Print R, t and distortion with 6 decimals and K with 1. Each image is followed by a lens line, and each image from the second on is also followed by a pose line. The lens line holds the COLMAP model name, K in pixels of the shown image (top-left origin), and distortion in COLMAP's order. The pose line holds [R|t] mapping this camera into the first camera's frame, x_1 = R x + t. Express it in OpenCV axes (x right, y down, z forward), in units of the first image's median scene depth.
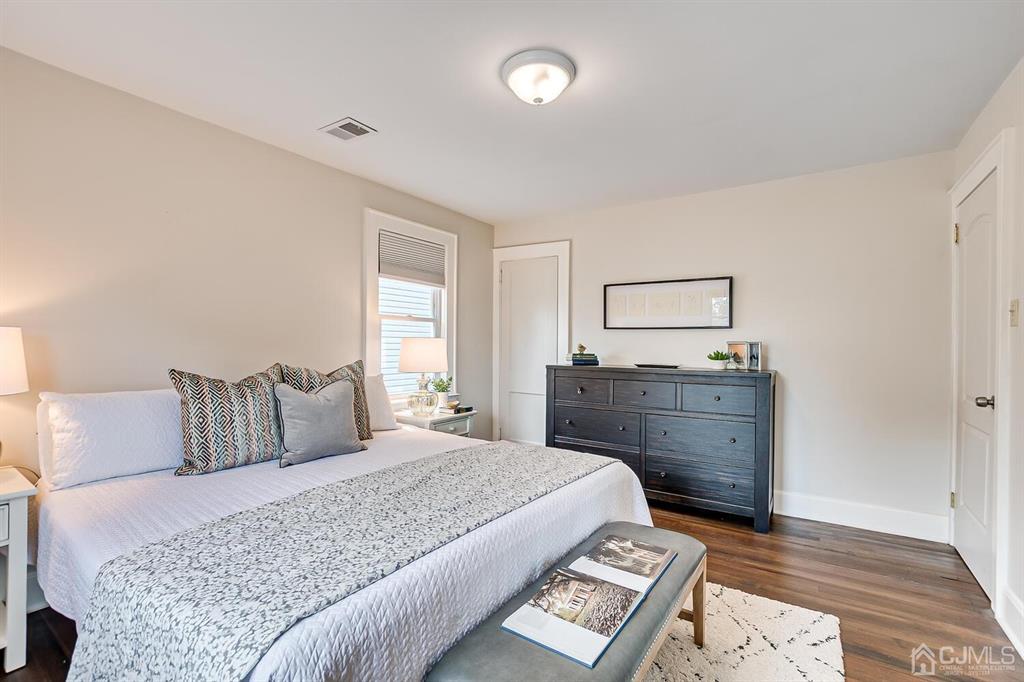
lens RADIAL K [[451.3, 0, 512.8], [0, 451.3, 344.7], [0, 0, 1]] dist [-0.005176, -0.000169]
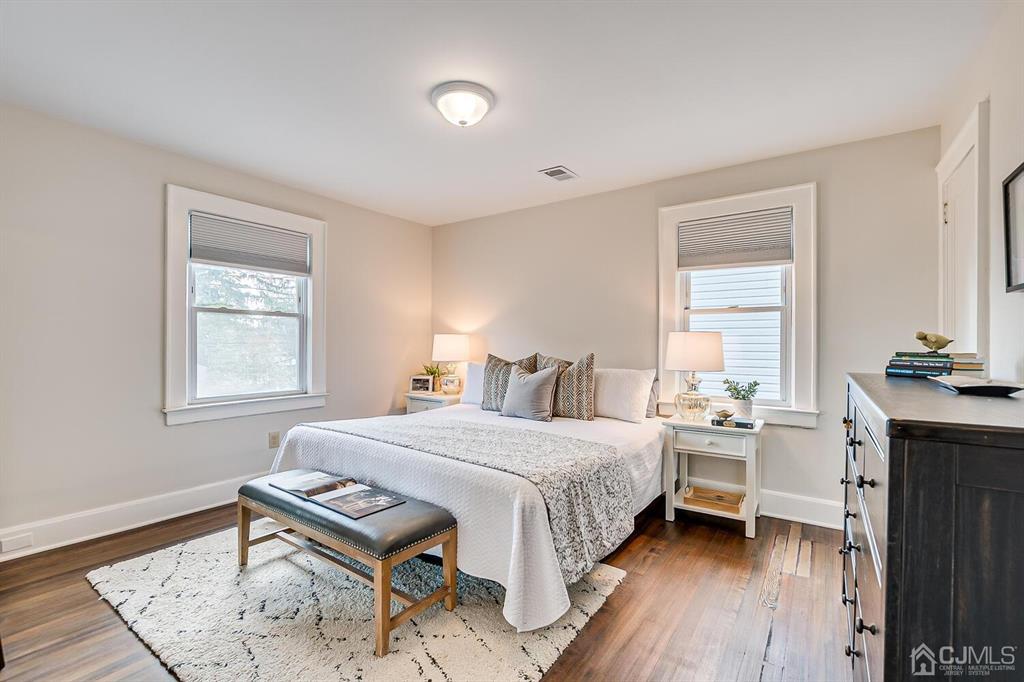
lens RADIAL K [[451.3, 0, 510.5], [0, 451.3, 344.0], [0, 0, 1]] dist [-0.005176, -0.000169]
pose [[-0.014924, -0.007350, -0.999862, 0.677342], [-0.006626, 0.999952, -0.007251, 0.017078], [0.999867, 0.006517, -0.014972, 0.642076]]
